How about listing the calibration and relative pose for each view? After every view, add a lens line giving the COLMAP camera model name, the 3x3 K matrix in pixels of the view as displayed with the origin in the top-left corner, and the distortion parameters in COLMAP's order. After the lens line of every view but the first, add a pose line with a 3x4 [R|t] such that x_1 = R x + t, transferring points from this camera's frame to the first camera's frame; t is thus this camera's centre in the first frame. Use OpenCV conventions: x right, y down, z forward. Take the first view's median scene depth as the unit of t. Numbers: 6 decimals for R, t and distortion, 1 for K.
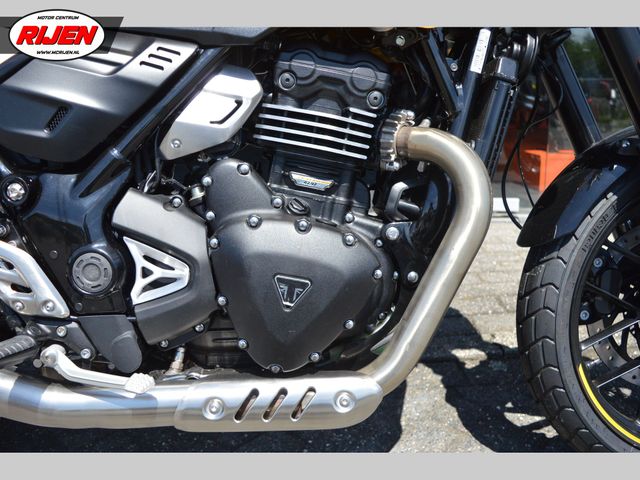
lens RADIAL K [[568.3, 0, 323.8], [0, 568.3, 240.8], [0, 0, 1]] dist [-0.090208, 0.030071]
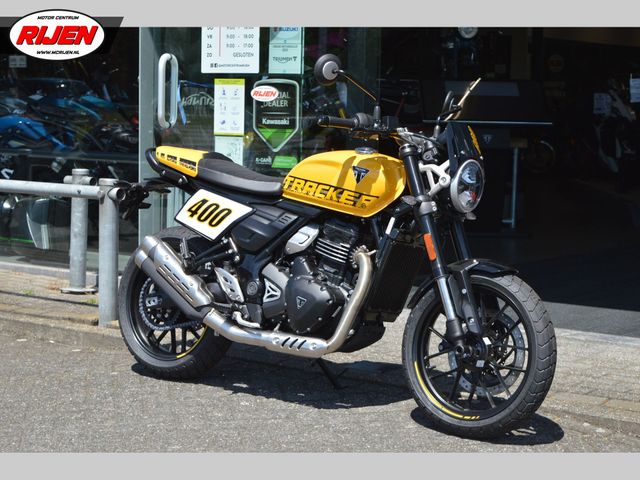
lens RADIAL K [[1426.4, 0, 318.9], [0, 1426.4, 235.2], [0, 0, 1]] dist [0.166856, 0.000000]
pose [[0.767469, 0.100289, -0.633193, 3.956112], [-0.198843, 0.976216, -0.086391, 0.312735], [0.609469, 0.192209, 0.769157, -3.989245]]
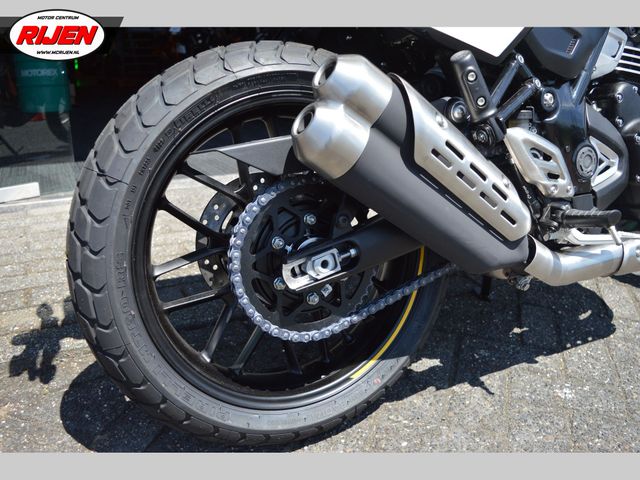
lens RADIAL K [[568.3, 0, 320.7], [0, 568.3, 239.6], [0, 0, 1]] dist [-0.090208, 0.030071]
pose [[0.902415, -0.109097, 0.416828, -1.333788], [0.078568, 0.992859, 0.089766, 0.062431], [-0.423644, -0.048256, 0.904542, 0.043815]]
